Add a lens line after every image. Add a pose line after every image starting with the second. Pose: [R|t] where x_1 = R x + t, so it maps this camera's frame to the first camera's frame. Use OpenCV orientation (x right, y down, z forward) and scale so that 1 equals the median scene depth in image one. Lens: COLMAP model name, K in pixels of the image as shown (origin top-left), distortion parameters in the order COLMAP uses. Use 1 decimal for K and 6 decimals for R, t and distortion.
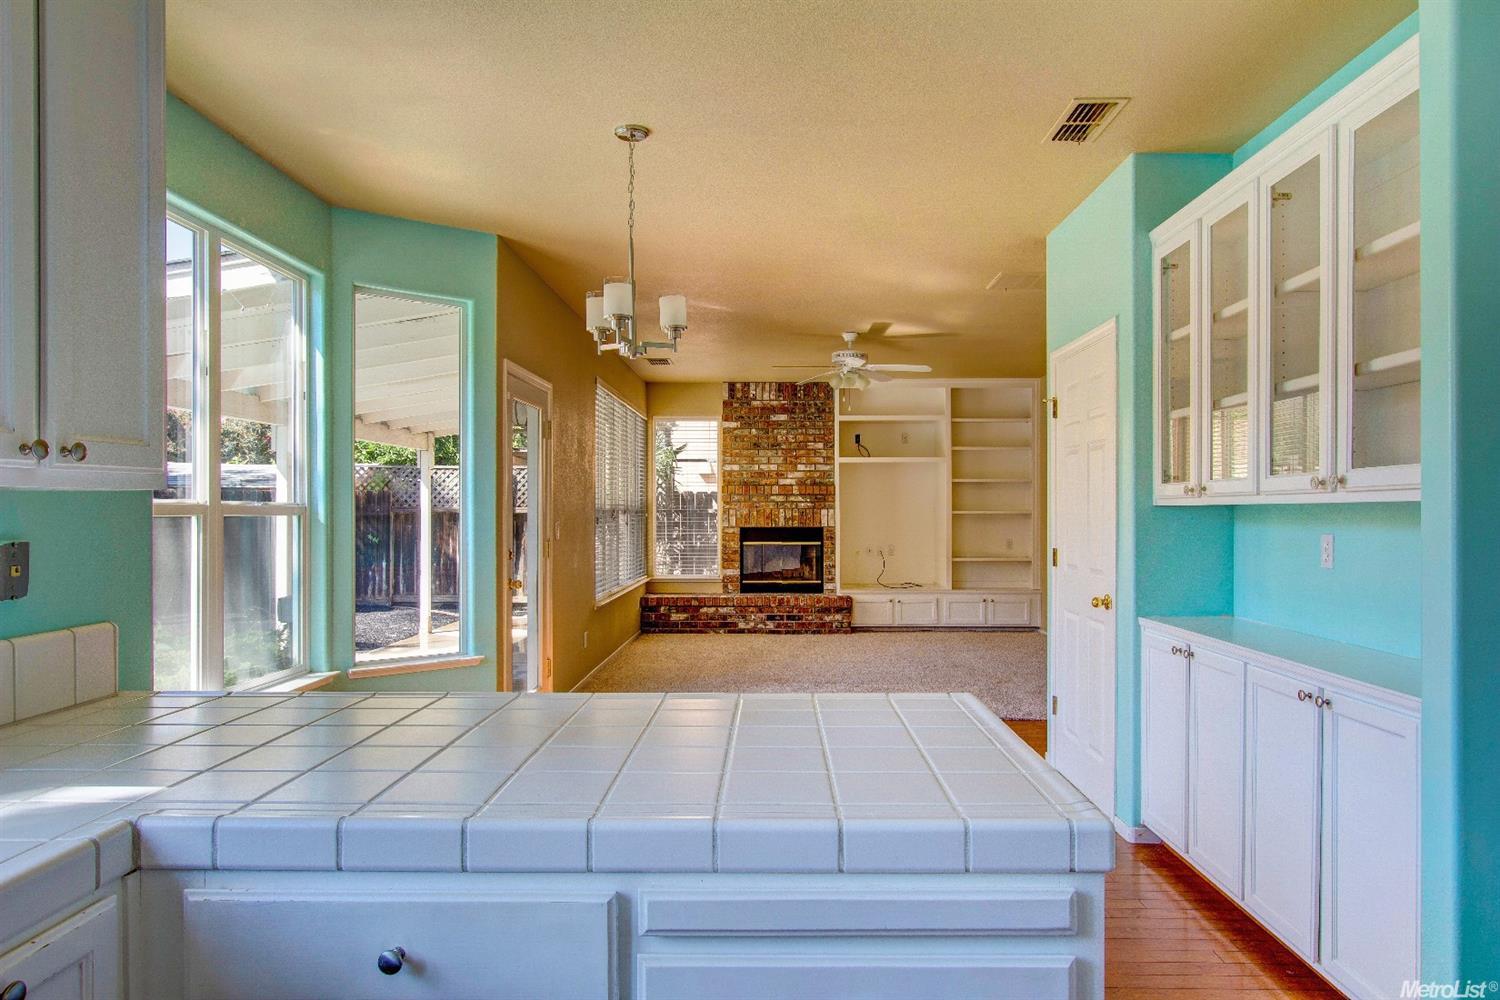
lens RADIAL K [[972.5, 0, 749.0], [0, 972.5, 512.2], [0, 0, 1]] dist [0.000468, 0.002238]
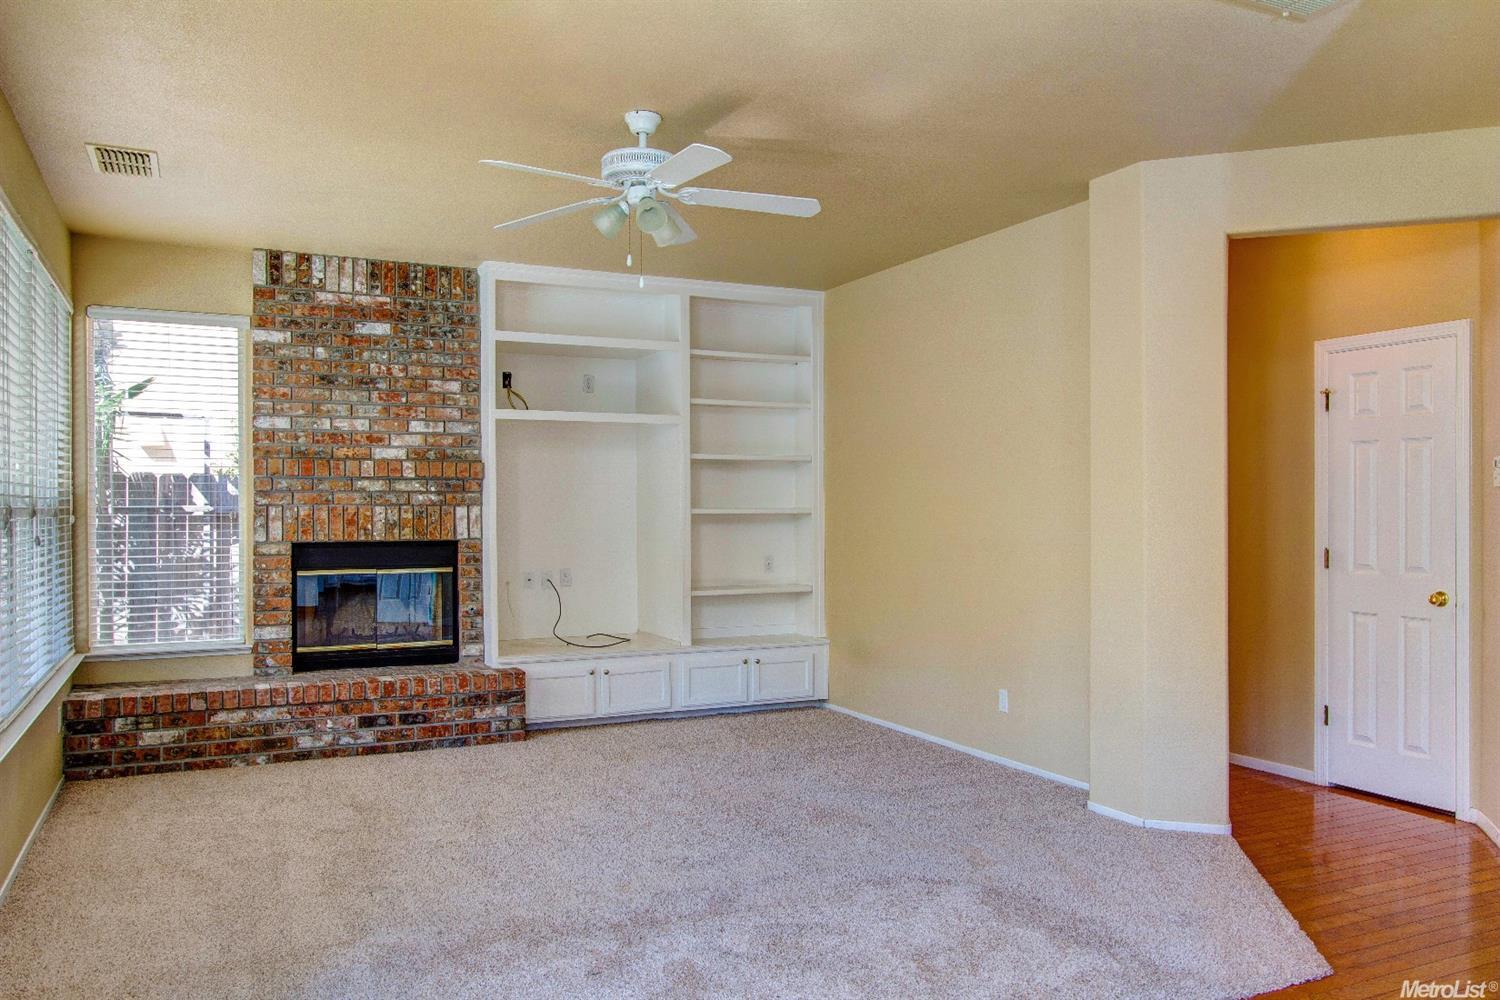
lens RADIAL K [[1152.8, 0, 748.0], [0, 1152.8, 513.1], [0, 0, 1]] dist [-0.007879, 0.058834]
pose [[0.891304, -0.002729, 0.453398, -0.069429], [0.001287, 0.999993, 0.003487, -0.001333], [-0.453404, -0.002525, 0.891301, 0.366011]]
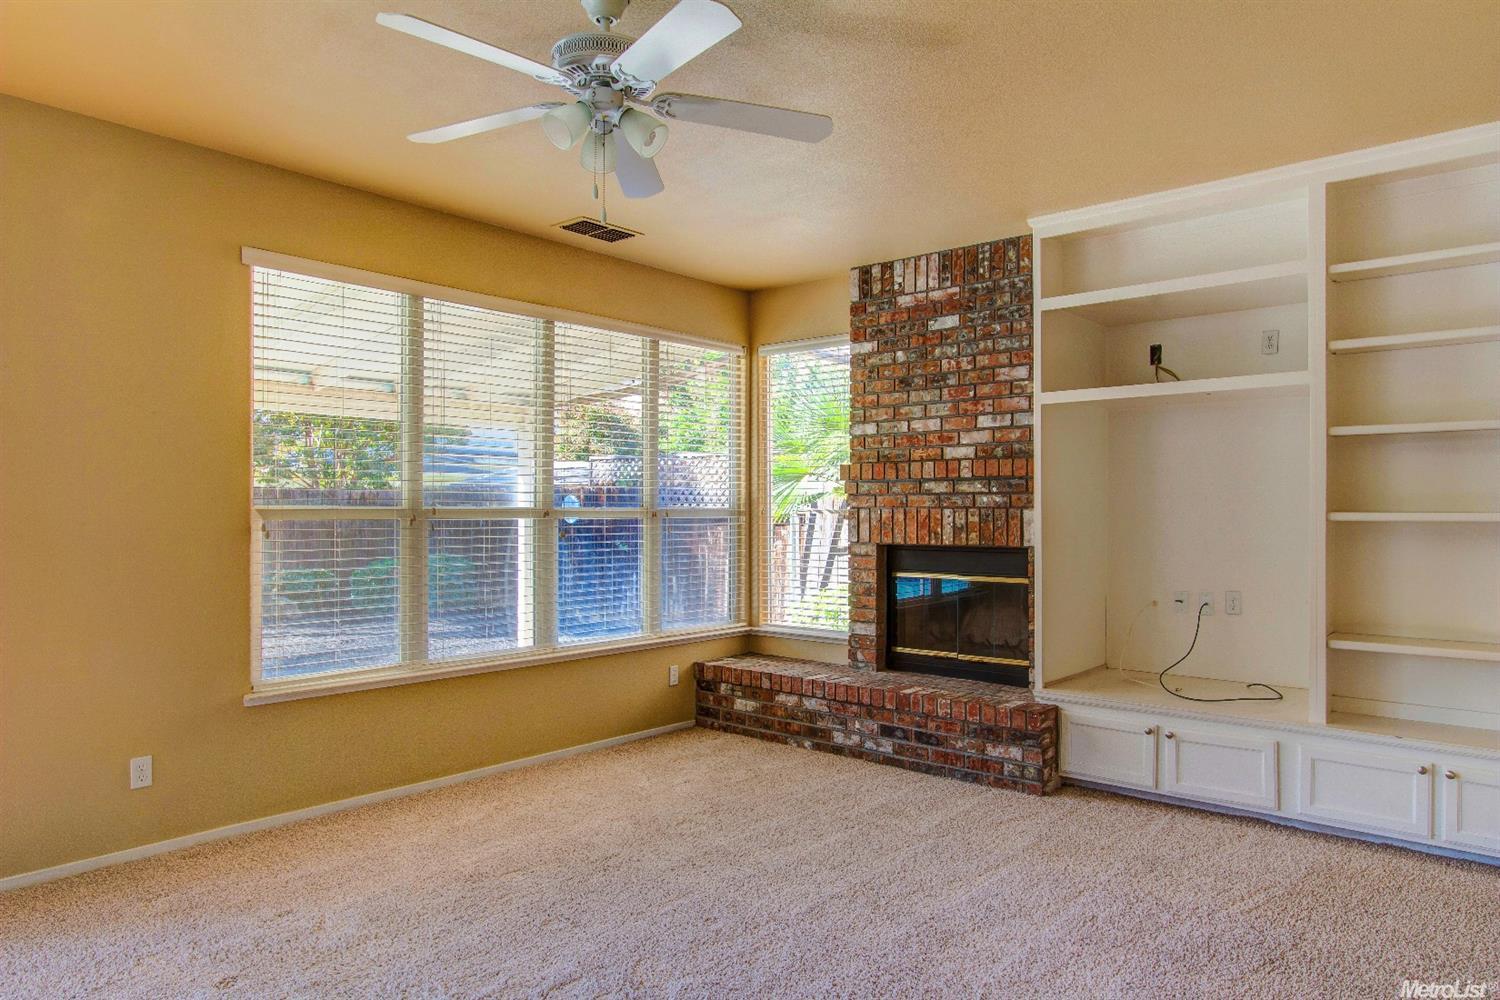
lens RADIAL K [[972.5, 0, 749.0], [0, 972.5, 512.2], [0, 0, 1]] dist [0.000468, 0.002238]
pose [[0.778582, 0.002282, -0.627539, 0.264114], [-0.002888, 0.999996, 0.000054, -0.001151], [0.627536, 0.001770, 0.778585, 0.555915]]
